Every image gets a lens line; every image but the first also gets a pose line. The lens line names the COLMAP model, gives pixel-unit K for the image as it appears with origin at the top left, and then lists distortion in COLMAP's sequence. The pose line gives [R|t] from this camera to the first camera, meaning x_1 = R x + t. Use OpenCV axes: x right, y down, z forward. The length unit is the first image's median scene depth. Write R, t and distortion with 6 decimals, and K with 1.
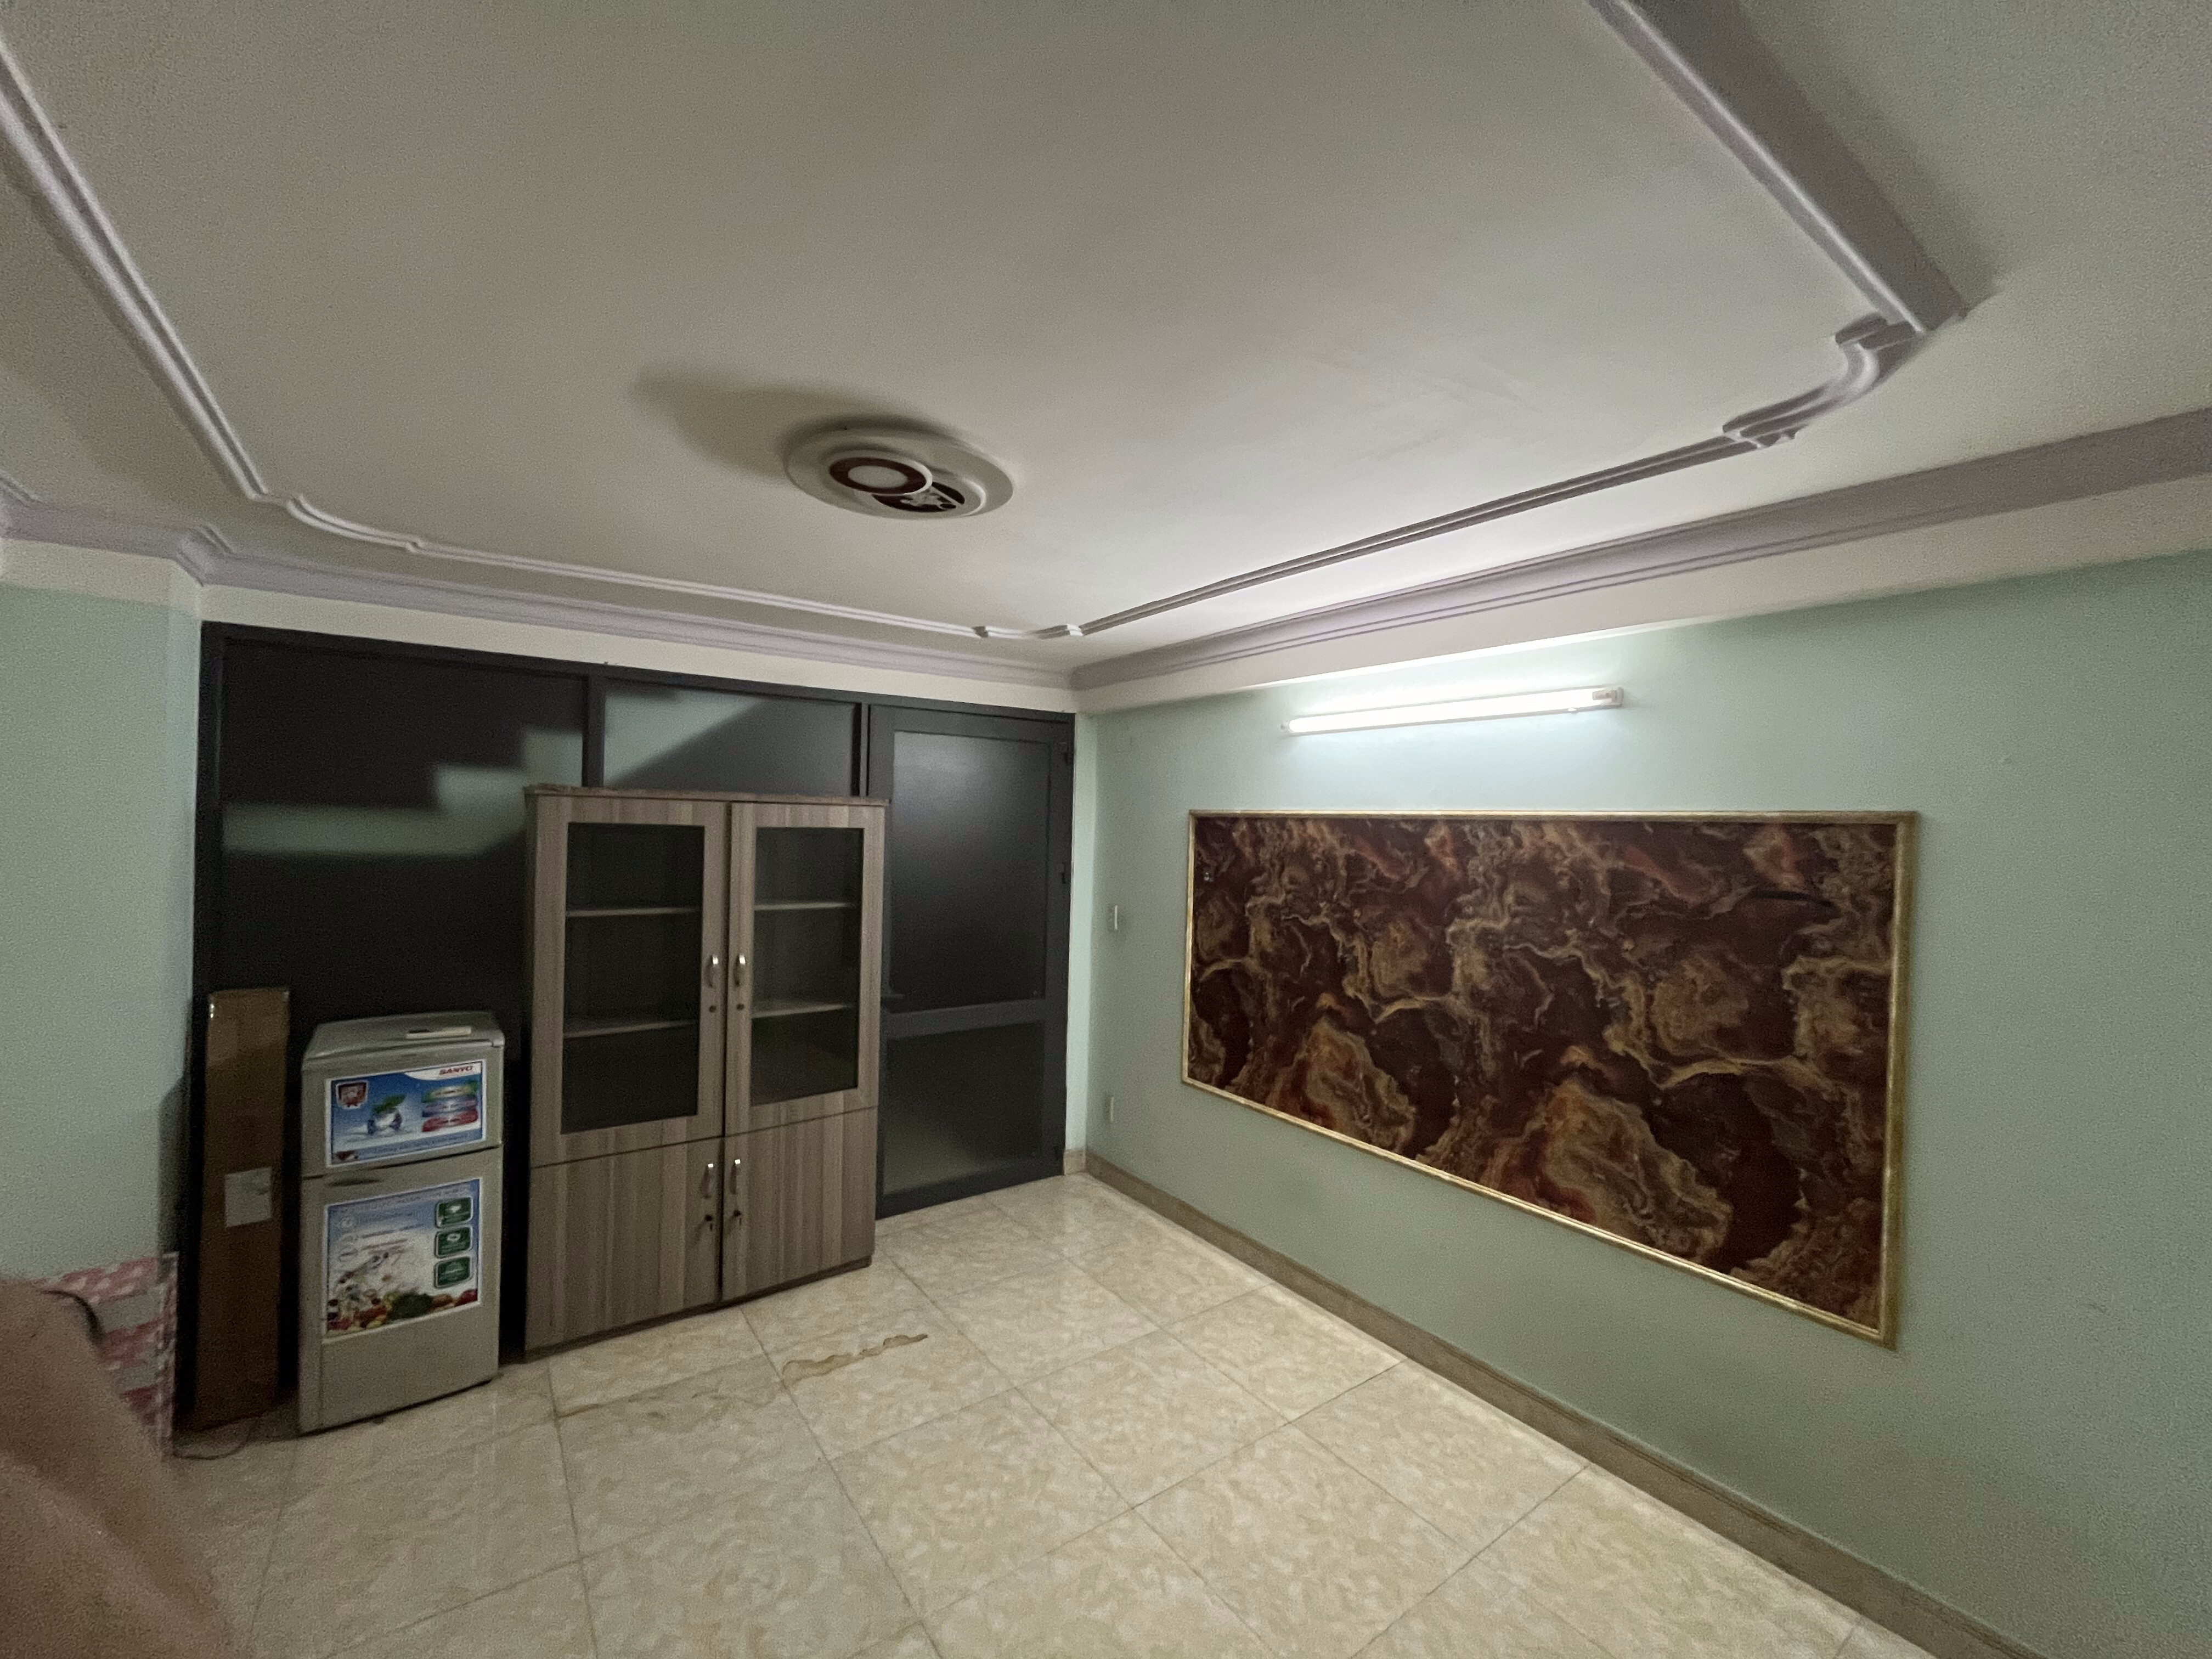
lens RADIAL K [[894.8, 0, 1092.0], [0, 894.8, 829.7], [0, 0, 1]] dist [-0.002032, -0.000254]
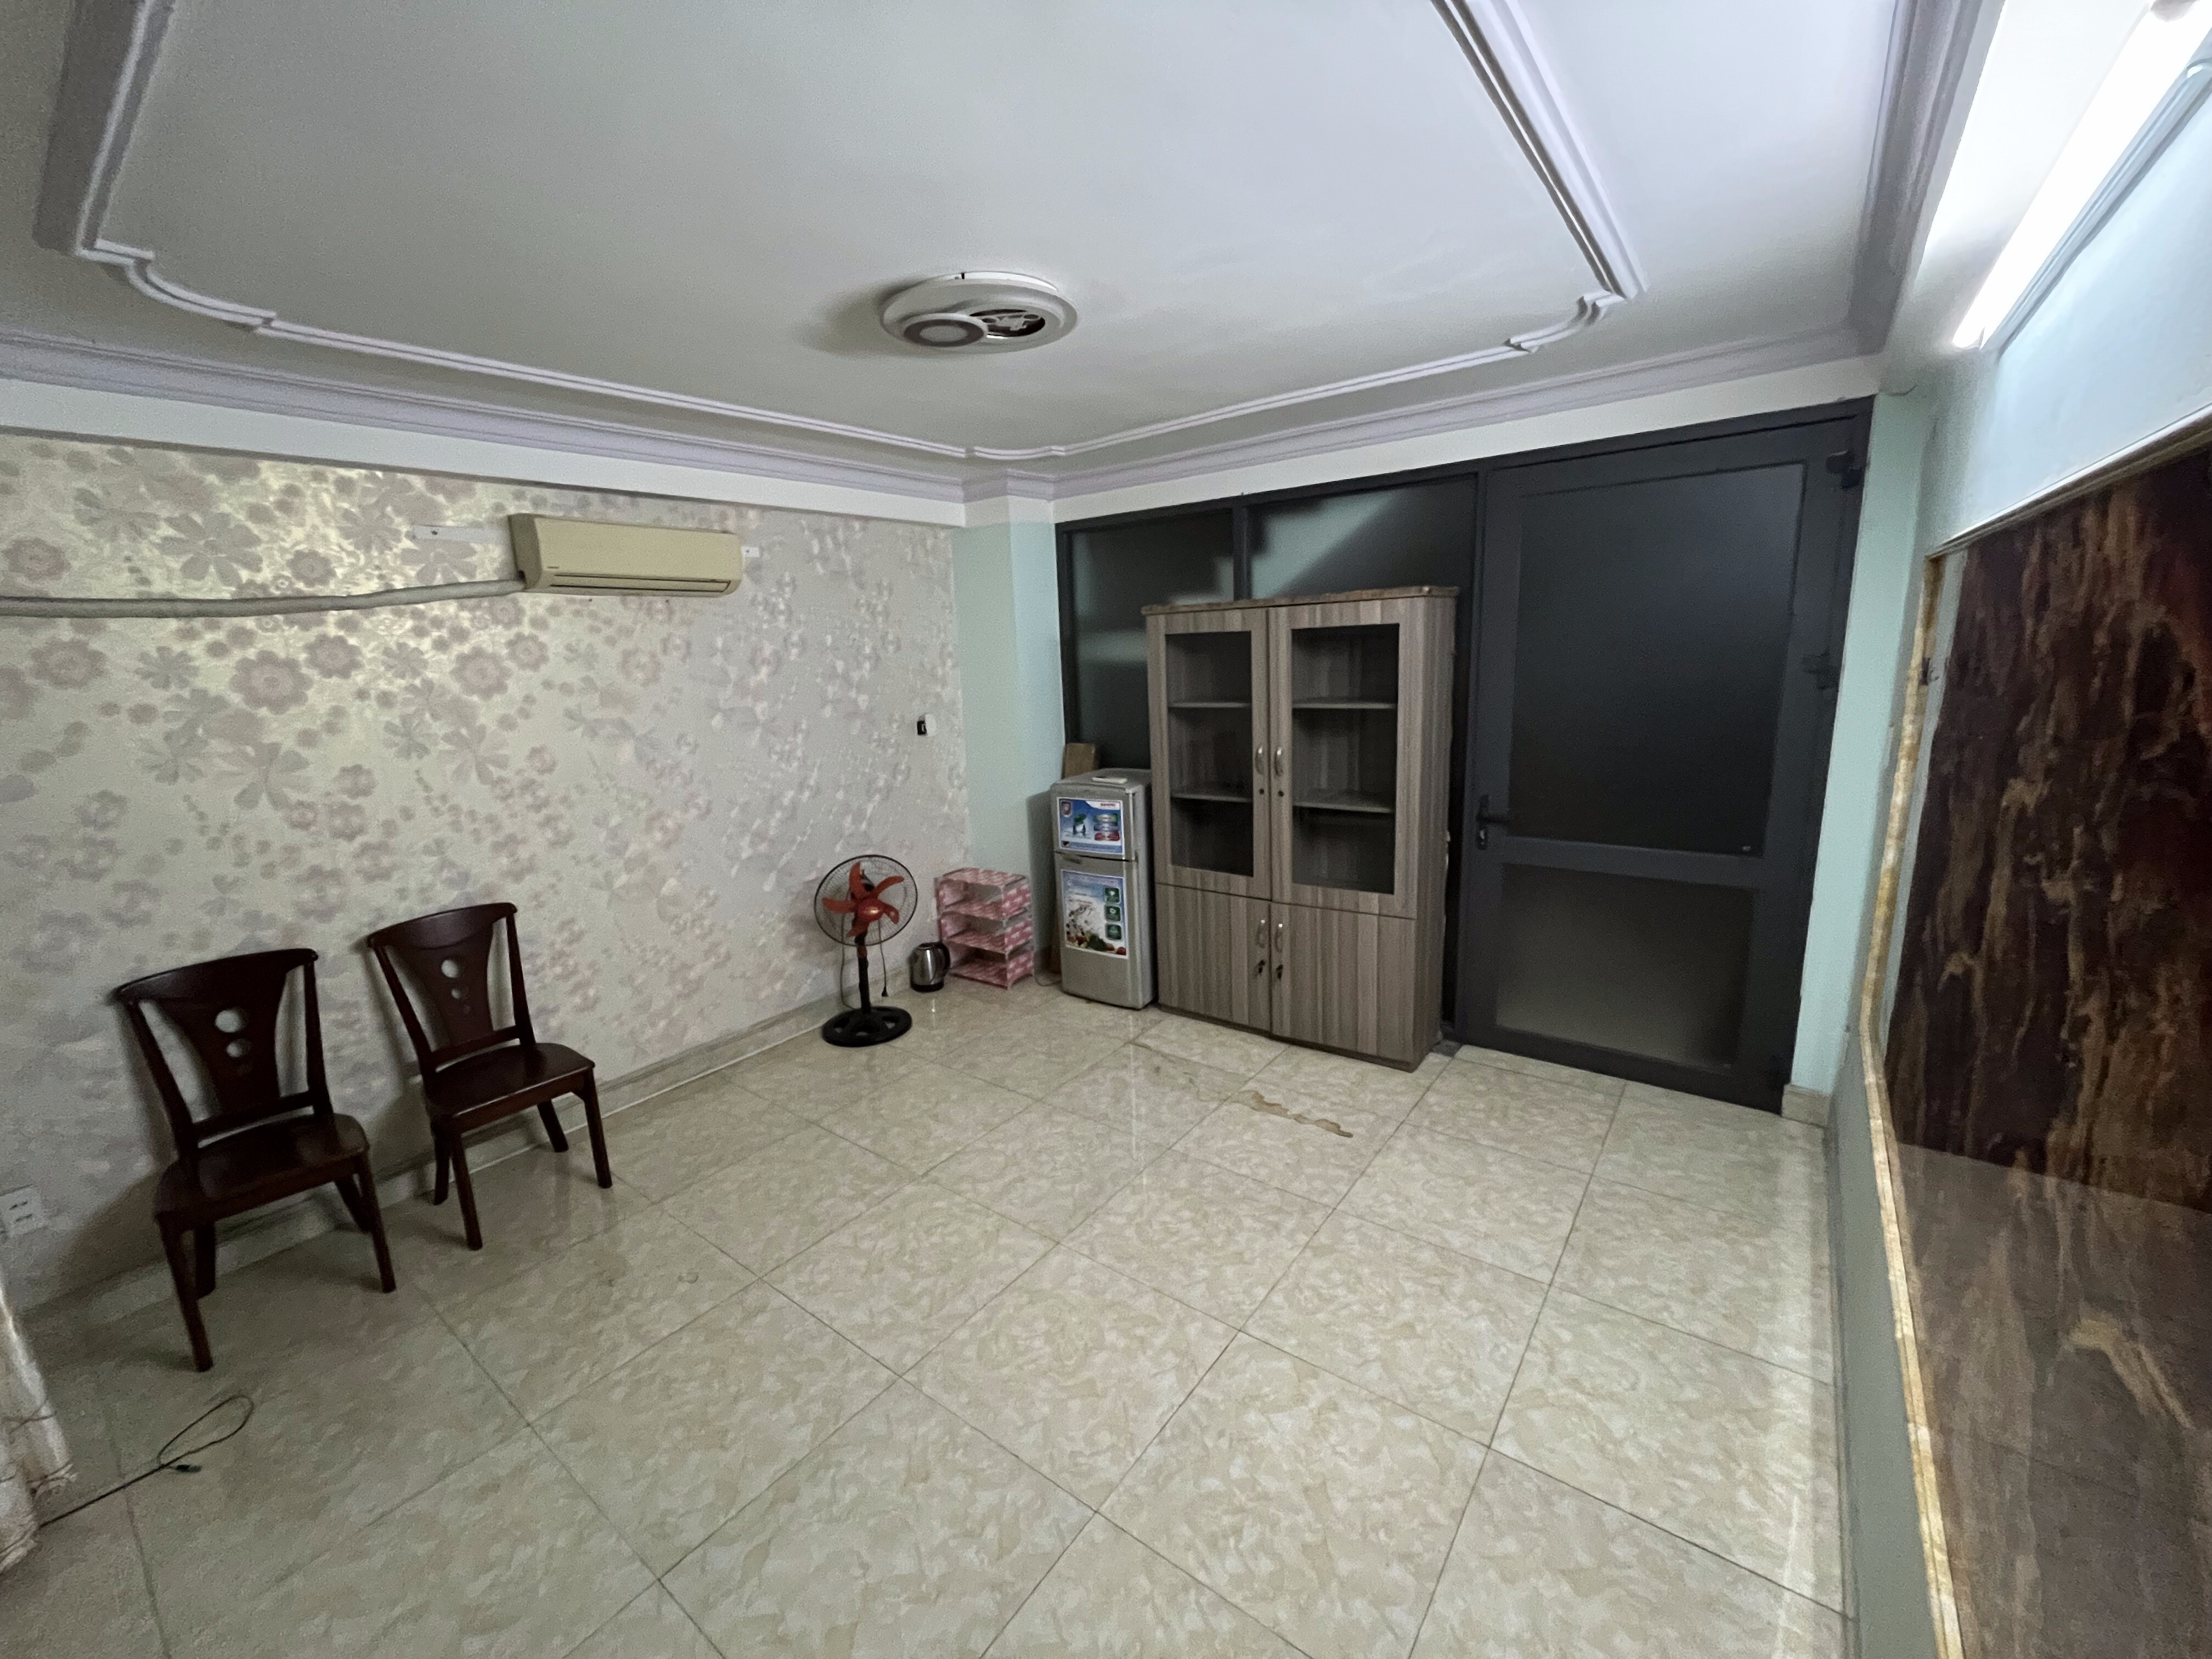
lens RADIAL K [[894.8, 0, 1092.8], [0, 894.8, 829.3], [0, 0, 1]] dist [-0.002032, -0.000254]
pose [[0.292524, 0.159750, -0.942820, 0.673818], [0.047481, 0.982305, 0.181171, 0.030589], [0.955079, -0.097763, 0.279763, 0.507757]]
